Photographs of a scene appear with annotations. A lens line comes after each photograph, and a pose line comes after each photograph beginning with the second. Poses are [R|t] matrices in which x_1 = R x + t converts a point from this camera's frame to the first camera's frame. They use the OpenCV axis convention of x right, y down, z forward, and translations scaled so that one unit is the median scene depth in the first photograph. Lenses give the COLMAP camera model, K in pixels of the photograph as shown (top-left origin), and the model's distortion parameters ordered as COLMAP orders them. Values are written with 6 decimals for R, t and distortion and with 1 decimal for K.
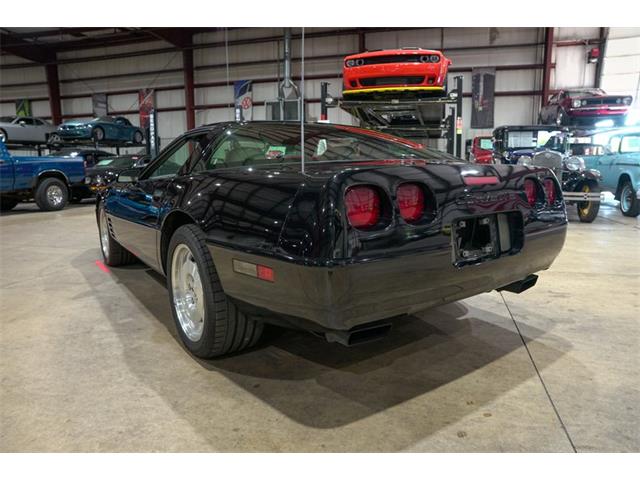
lens RADIAL K [[437.8, 0, 322.1], [0, 437.8, 240.7], [0, 0, 1]] dist [-0.139181, 0.107482]
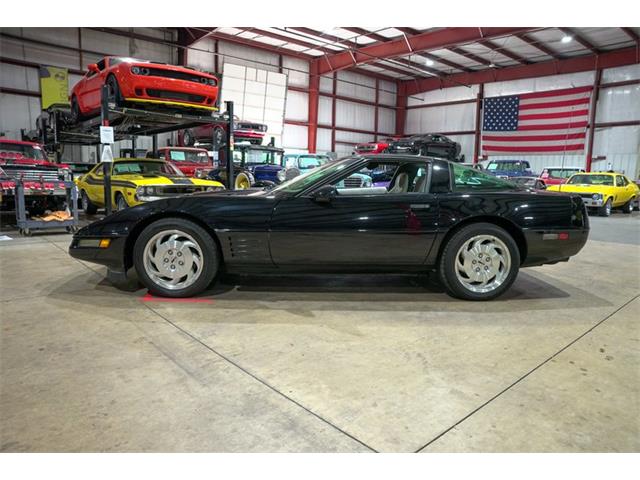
lens RADIAL K [[437.8, 0, 322.1], [0, 437.8, 240.7], [0, 0, 1]] dist [-0.139181, 0.107482]
pose [[0.545302, -0.100517, 0.832191, -2.163544], [0.112622, 0.992568, 0.046092, -0.123620], [-0.830640, 0.068590, 0.552570, 0.627284]]
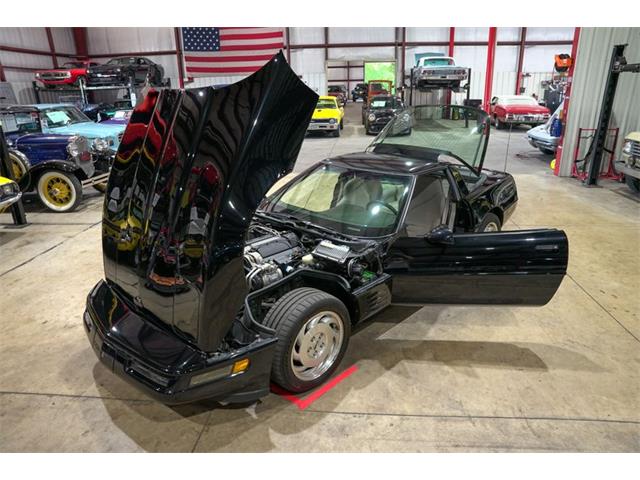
lens RADIAL K [[437.8, 0, 322.1], [0, 437.8, 240.7], [0, 0, 1]] dist [-0.139181, 0.107482]
pose [[-0.173086, -0.324561, 0.929893, -2.278592], [0.183074, 0.917087, 0.354167, -0.854085], [-0.967742, 0.231540, -0.099316, 2.128102]]
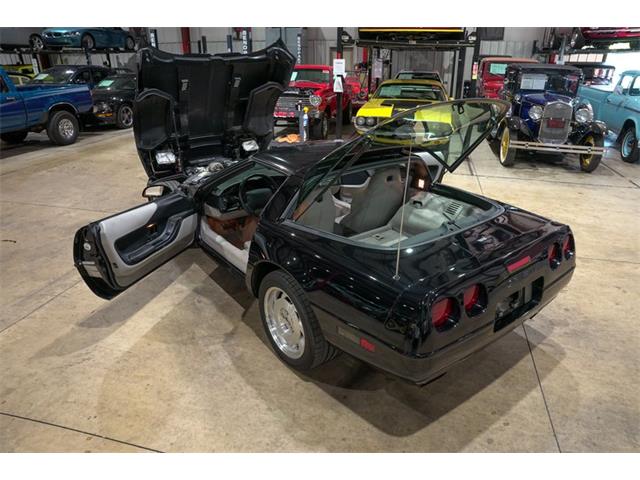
lens RADIAL K [[437.8, 0, 322.1], [0, 437.8, 240.7], [0, 0, 1]] dist [-0.139181, 0.107482]
pose [[0.999787, 0.000408, 0.020611, -0.237333], [-0.005388, 0.970215, 0.242184, -0.467258], [-0.019899, -0.242243, 0.970011, -0.231792]]
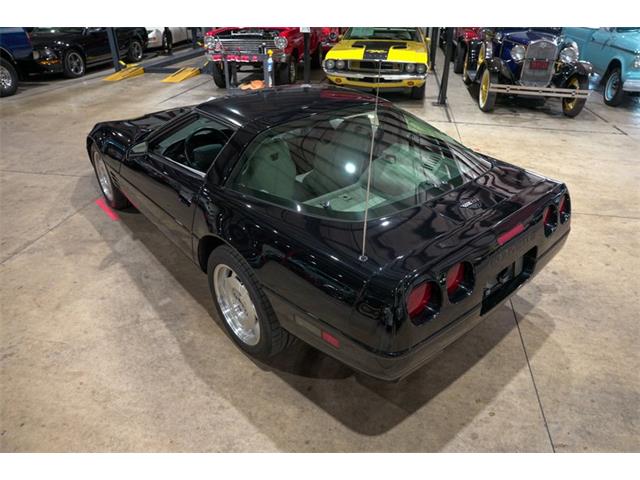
lens RADIAL K [[437.8, 0, 322.1], [0, 437.8, 240.7], [0, 0, 1]] dist [-0.139181, 0.107482]
pose [[0.996886, -0.034326, 0.070987, -0.174406], [0.007071, 0.935561, 0.353094, -0.458550], [-0.078533, -0.351493, 0.932891, -0.008669]]
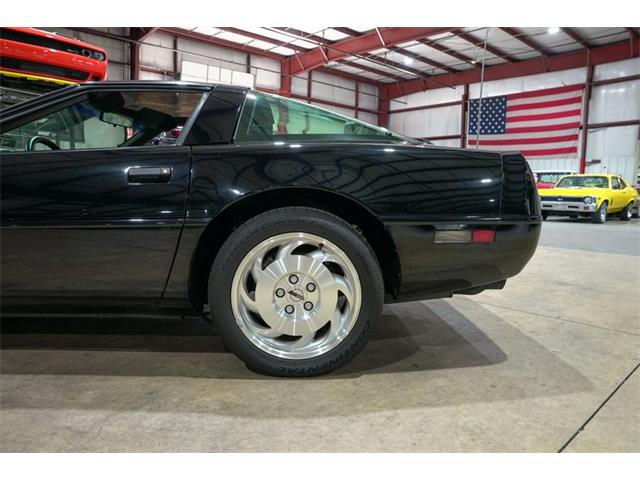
lens RADIAL K [[437.8, 0, 322.1], [0, 437.8, 240.7], [0, 0, 1]] dist [-0.139181, 0.107482]
pose [[0.544061, -0.076827, 0.835521, -0.977638], [0.115736, 0.993152, 0.015958, 0.015944], [-0.831025, 0.088017, 0.549227, 0.567736]]
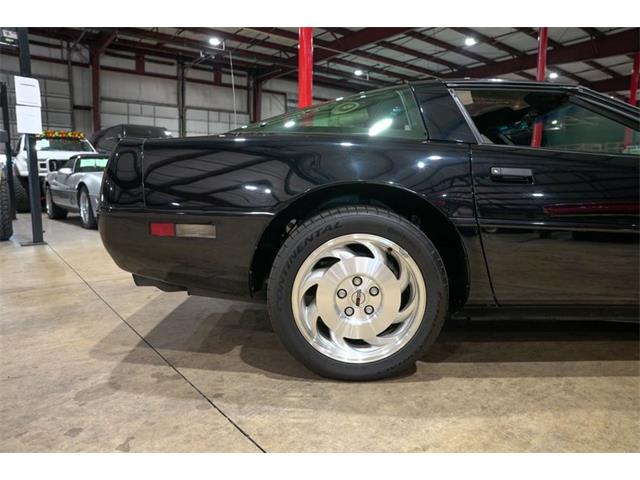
lens RADIAL K [[437.8, 0, 322.1], [0, 437.8, 240.7], [0, 0, 1]] dist [-0.139181, 0.107482]
pose [[-0.585029, 0.112992, -0.803102, 1.063874], [-0.145044, 0.959705, 0.240684, -0.252525], [0.797937, 0.257293, -0.545067, 1.934021]]
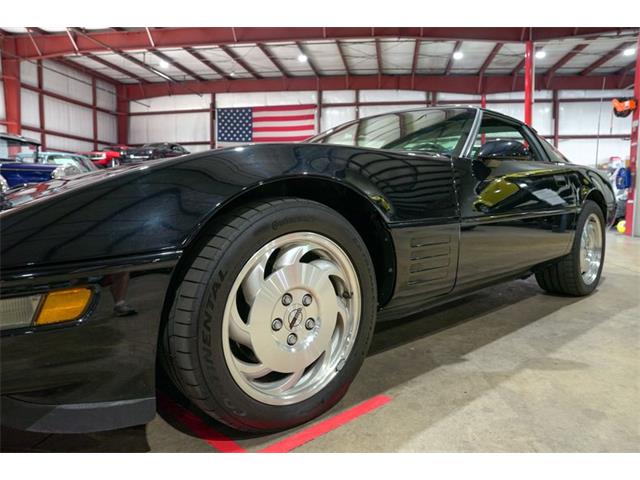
lens RADIAL K [[437.8, 0, 322.1], [0, 437.8, 240.7], [0, 0, 1]] dist [-0.139181, 0.107482]
pose [[-0.102748, -0.086490, 0.990940, -1.657073], [0.164325, 0.981049, 0.102665, -0.199400], [-0.981040, 0.173385, -0.086589, 2.081356]]
